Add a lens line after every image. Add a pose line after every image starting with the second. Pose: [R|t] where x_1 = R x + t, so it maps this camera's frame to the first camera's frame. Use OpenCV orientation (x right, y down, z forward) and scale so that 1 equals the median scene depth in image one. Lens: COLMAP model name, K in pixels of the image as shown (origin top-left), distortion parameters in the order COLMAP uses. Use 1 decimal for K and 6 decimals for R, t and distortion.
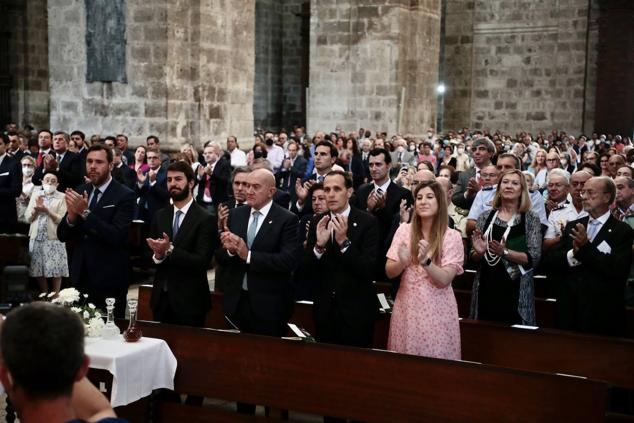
lens RADIAL K [[1023.3, 0, 316.0], [0, 1023.3, 212.5], [0, 0, 1]] dist [0.266099, 0.000000]
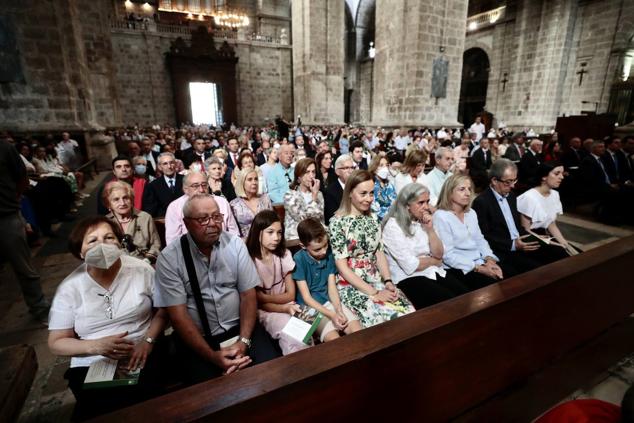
lens RADIAL K [[321.9, 0, 320.0], [0, 321.9, 208.7], [0, 0, 1]] dist [-0.032653, 0.008027]
pose [[0.594016, -0.225955, 0.772068, -0.307568], [0.085874, 0.972069, 0.218419, -0.019792], [-0.799857, -0.063444, 0.596828, 0.417661]]
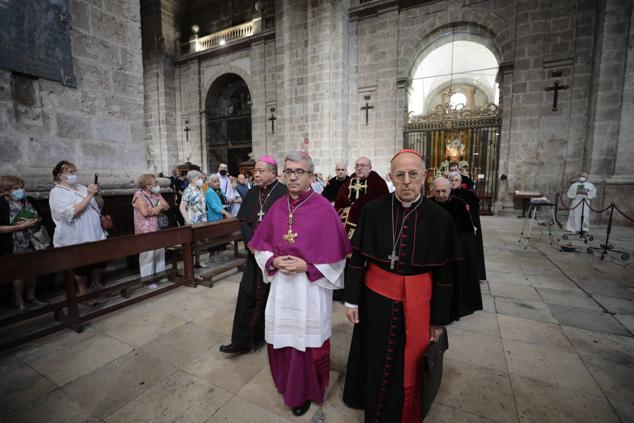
lens RADIAL K [[291.4, 0, 318.1], [0, 291.4, 210.8], [0, 0, 1]] dist [-0.032195, 0.002724]
pose [[-0.002222, -0.129529, 0.991573, 0.304141], [0.093725, 0.987184, 0.129165, -0.014318], [-0.995596, 0.093222, 0.009946, 0.495022]]
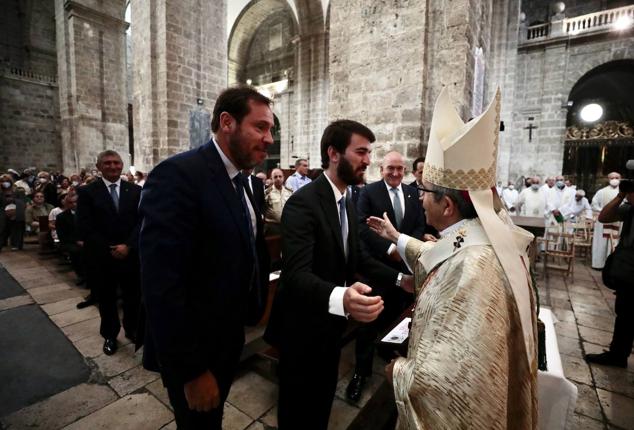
lens RADIAL K [[299.6, 0, 323.2], [0, 299.6, 200.4], [0, 0, 1]] dist [-0.003068, 0.000463]
pose [[0.152193, -0.084198, 0.984758, -0.130067], [0.073252, 0.994585, 0.073718, -0.004834], [-0.985633, 0.060916, 0.157536, 0.298484]]
